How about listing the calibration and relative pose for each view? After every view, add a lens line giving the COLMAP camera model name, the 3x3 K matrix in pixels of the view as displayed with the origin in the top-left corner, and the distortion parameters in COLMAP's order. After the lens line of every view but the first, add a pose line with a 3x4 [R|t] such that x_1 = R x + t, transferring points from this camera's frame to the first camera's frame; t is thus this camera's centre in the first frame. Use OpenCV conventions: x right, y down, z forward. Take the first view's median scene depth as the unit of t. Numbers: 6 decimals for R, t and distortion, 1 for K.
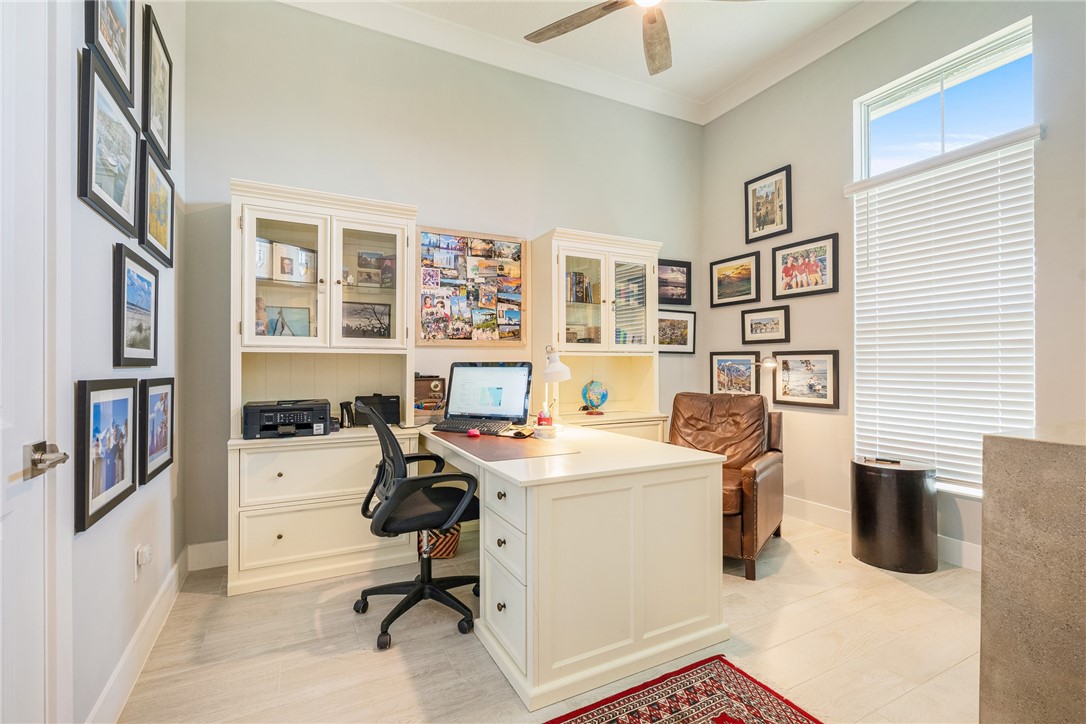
lens RADIAL K [[486.5, 0, 543.8], [0, 486.5, 363.0], [0, 0, 1]] dist [-0.001670, 0.001786]
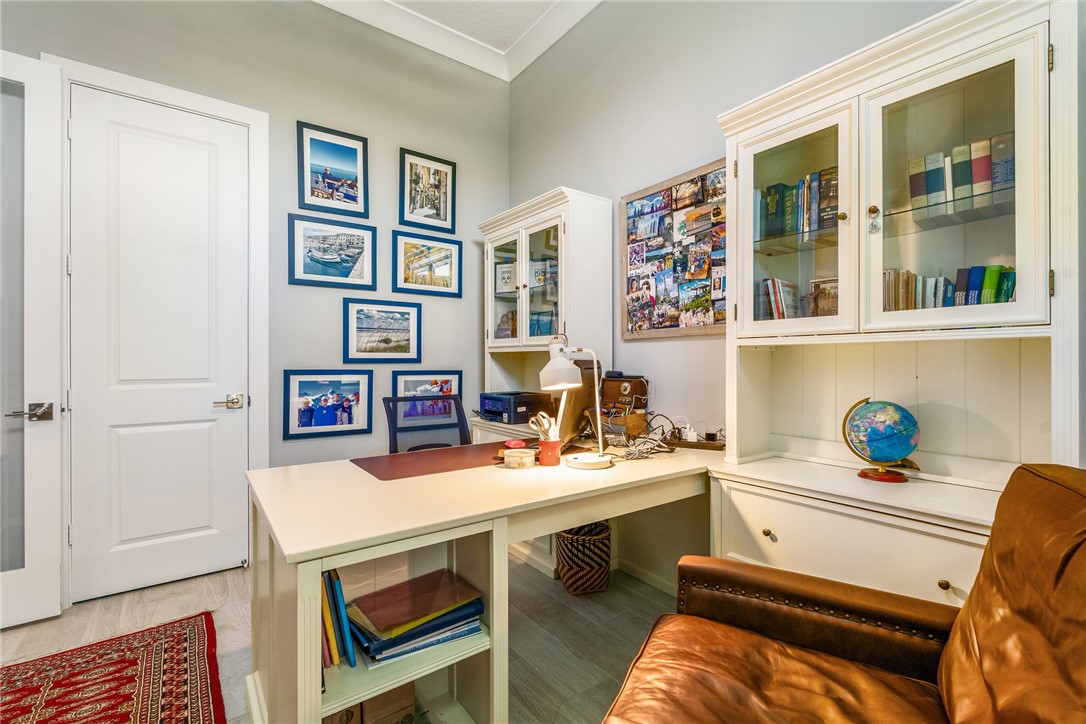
lens RADIAL K [[486.5, 0, 542.0], [0, 486.5, 359.3], [0, 0, 1]] dist [-0.001670, 0.001786]
pose [[0.163033, -0.001520, -0.986619, 0.528337], [0.004668, 0.999989, -0.000769, -0.001491], [0.986610, -0.004480, 0.163038, 0.692800]]
